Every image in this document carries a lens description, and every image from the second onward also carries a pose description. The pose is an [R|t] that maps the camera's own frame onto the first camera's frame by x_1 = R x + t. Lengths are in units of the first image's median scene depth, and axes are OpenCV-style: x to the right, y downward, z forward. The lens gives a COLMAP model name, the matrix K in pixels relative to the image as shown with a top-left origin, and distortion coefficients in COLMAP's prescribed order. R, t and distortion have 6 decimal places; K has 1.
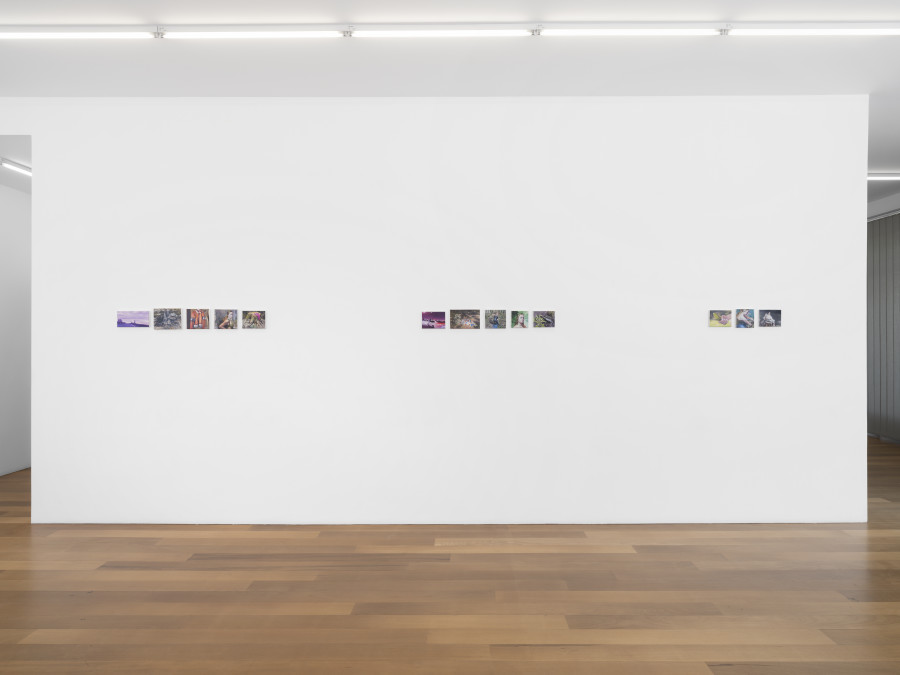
lens RADIAL K [[485.7, 0, 471.1], [0, 485.7, 323.7], [0, 0, 1]] dist [-0.002233, -0.000927]
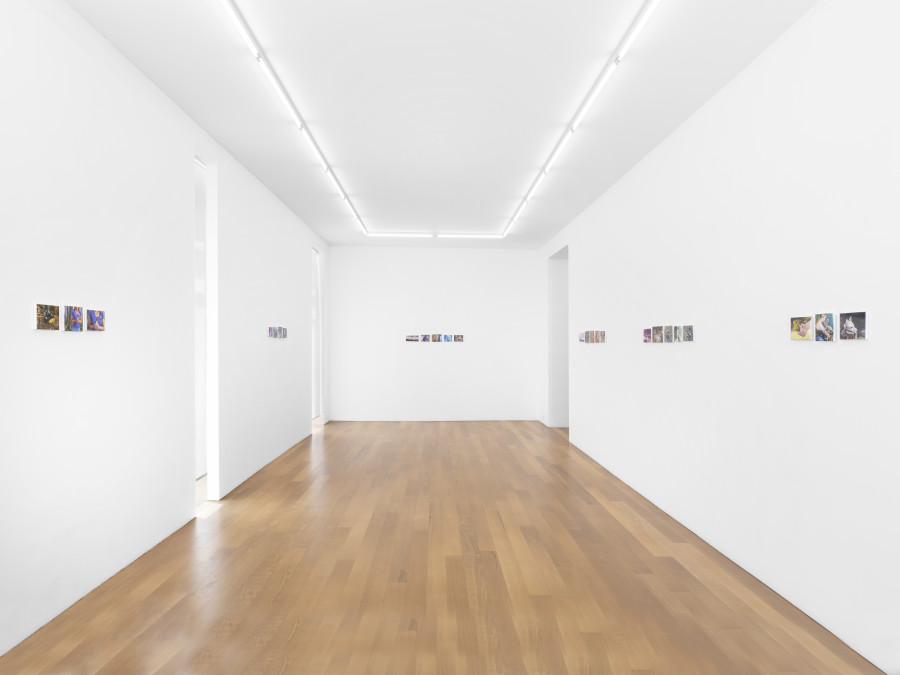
lens RADIAL K [[557.0, 0, 450.0], [0, 557.0, 337.5], [0, 0, 1]] dist [0.002513, 0.000154]
pose [[0.025435, -0.008633, -0.999639, 1.328848], [0.019946, 0.999768, -0.008126, -0.000900], [0.999477, -0.019733, 0.025602, 0.460912]]
